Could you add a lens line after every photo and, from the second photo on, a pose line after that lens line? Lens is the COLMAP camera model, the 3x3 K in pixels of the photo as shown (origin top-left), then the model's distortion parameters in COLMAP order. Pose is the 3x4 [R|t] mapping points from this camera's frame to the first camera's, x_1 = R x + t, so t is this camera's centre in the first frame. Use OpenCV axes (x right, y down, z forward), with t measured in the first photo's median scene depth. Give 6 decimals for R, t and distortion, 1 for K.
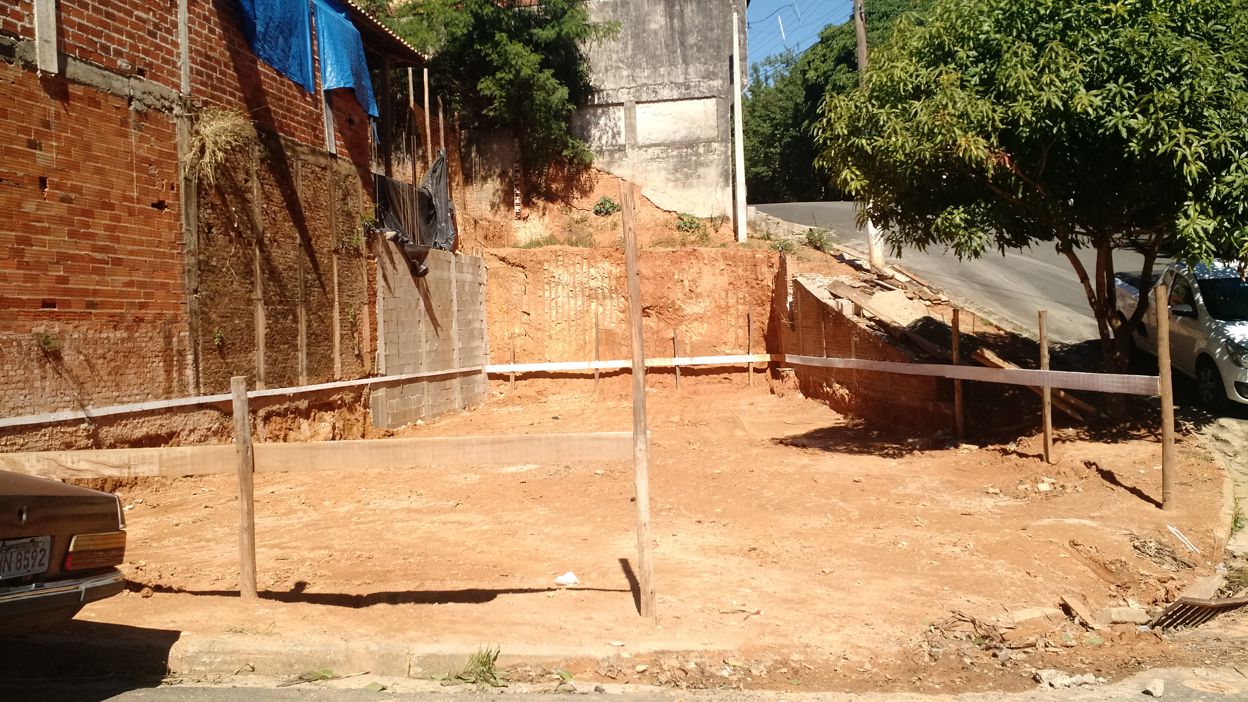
lens RADIAL K [[1141.3, 0, 607.0], [0, 1141.3, 314.4], [0, 0, 1]] dist [0.201798, -0.489092]
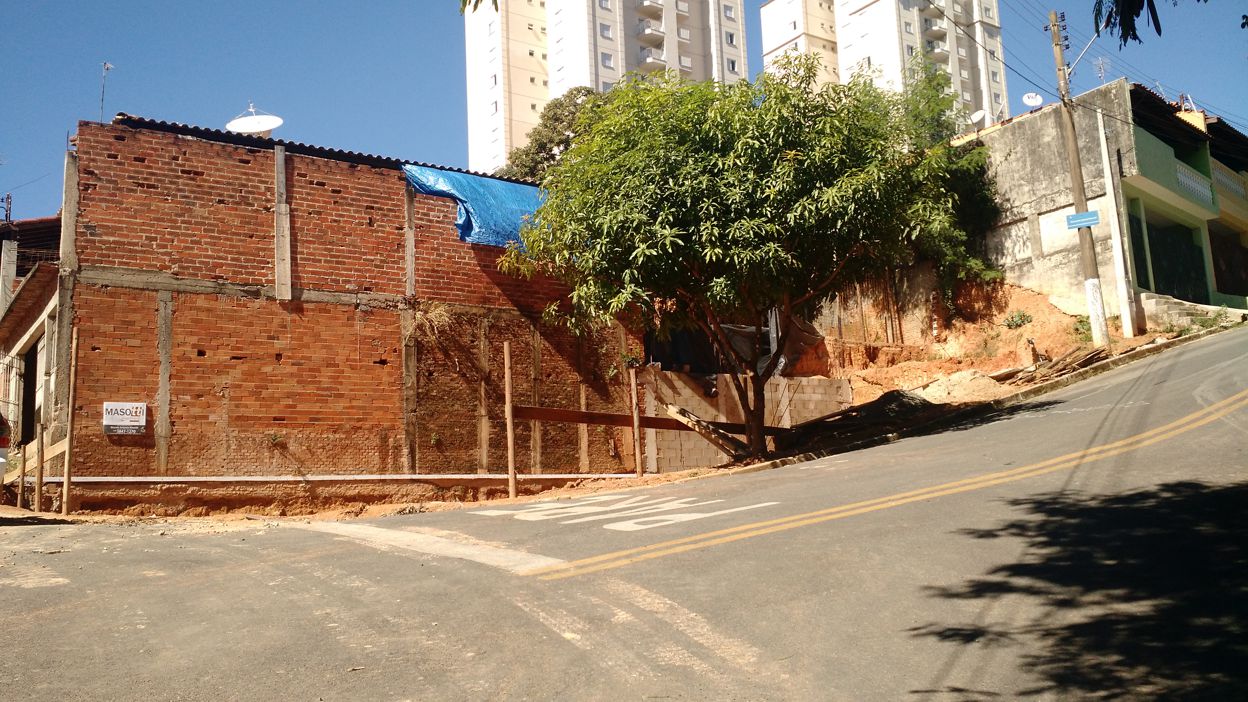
lens RADIAL K [[1142.7, 0, 607.8], [0, 1142.7, 323.3], [0, 0, 1]] dist [0.168686, -0.394299]
pose [[0.681187, -0.131314, -0.720237, 0.928338], [0.030555, 0.988025, -0.151240, 0.101250], [0.731472, 0.081016, 0.677042, 0.068813]]
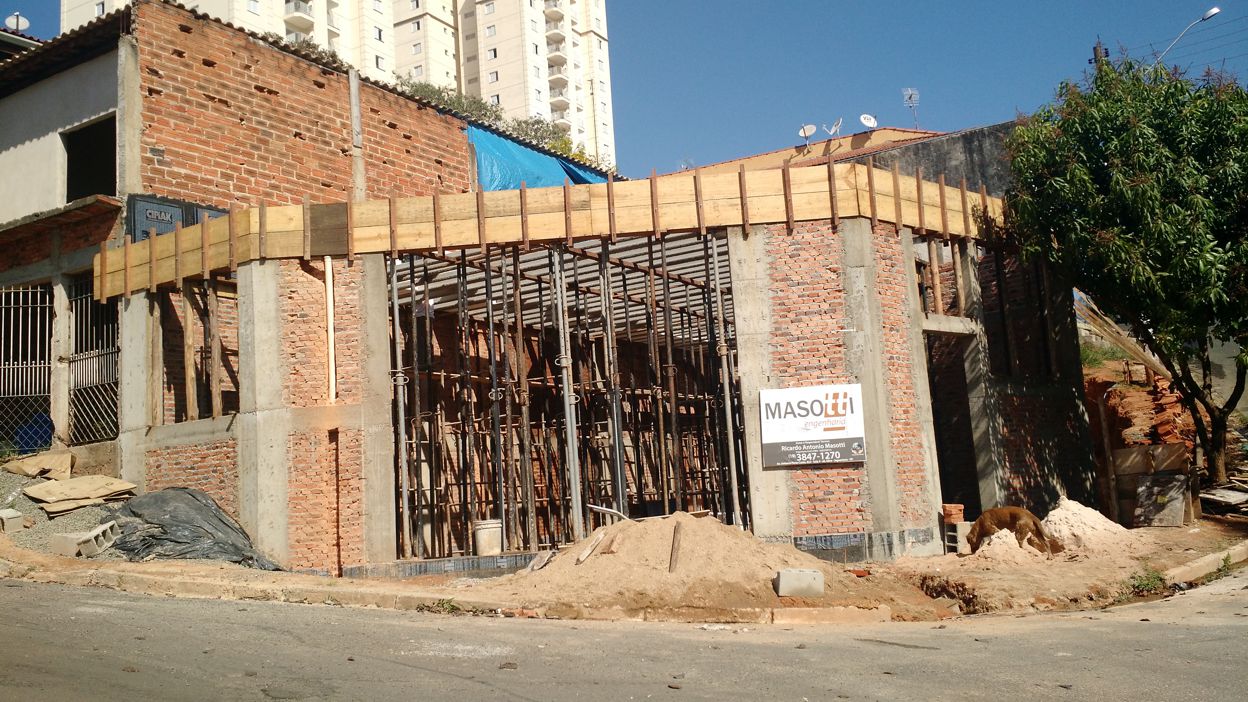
lens RADIAL K [[1142.7, 0, 607.8], [0, 1142.7, 323.3], [0, 0, 1]] dist [0.168686, -0.394299]
pose [[0.921839, -0.076360, -0.379977, 0.264292], [0.031289, 0.991862, -0.123417, 0.035191], [0.386308, 0.101881, 0.916726, -0.163029]]
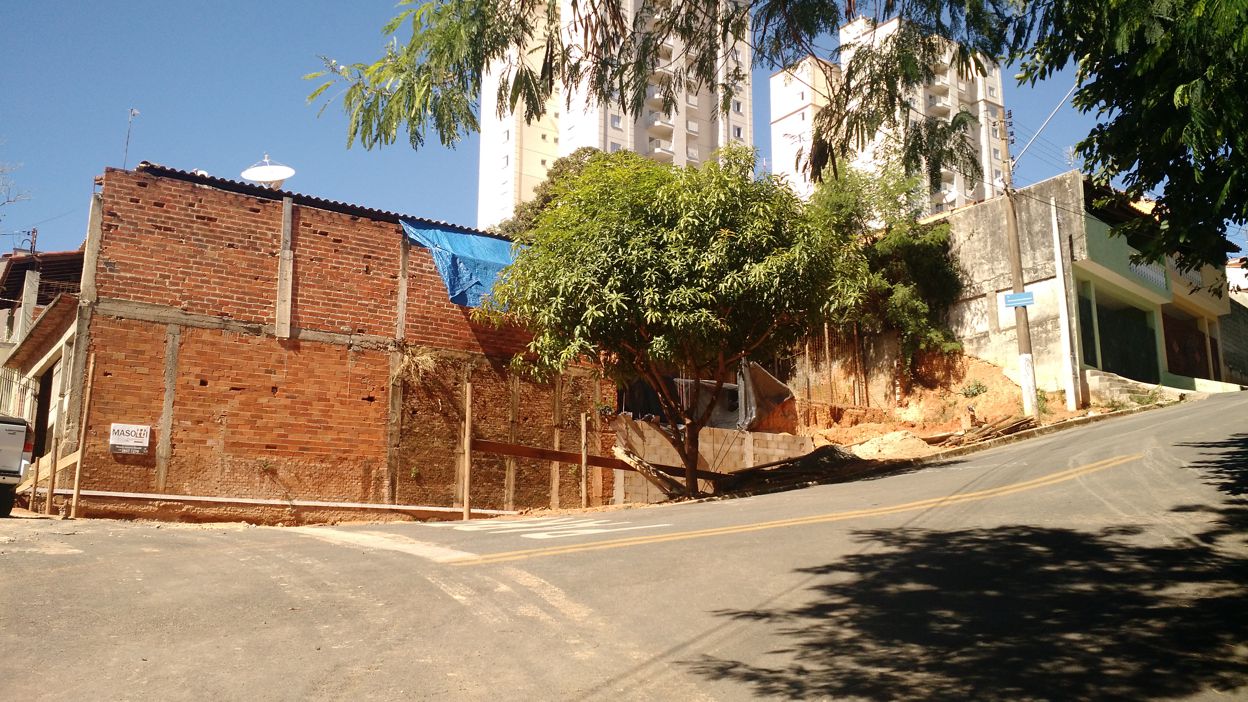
lens RADIAL K [[1158.9, 0, 624.6], [0, 1158.9, 324.1], [0, 0, 1]] dist [0.175326, -0.403458]
pose [[0.688395, -0.130998, -0.713408, 1.077034], [-0.016127, 0.980549, -0.195613, 0.128050], [0.725156, 0.146164, 0.672893, 0.008679]]
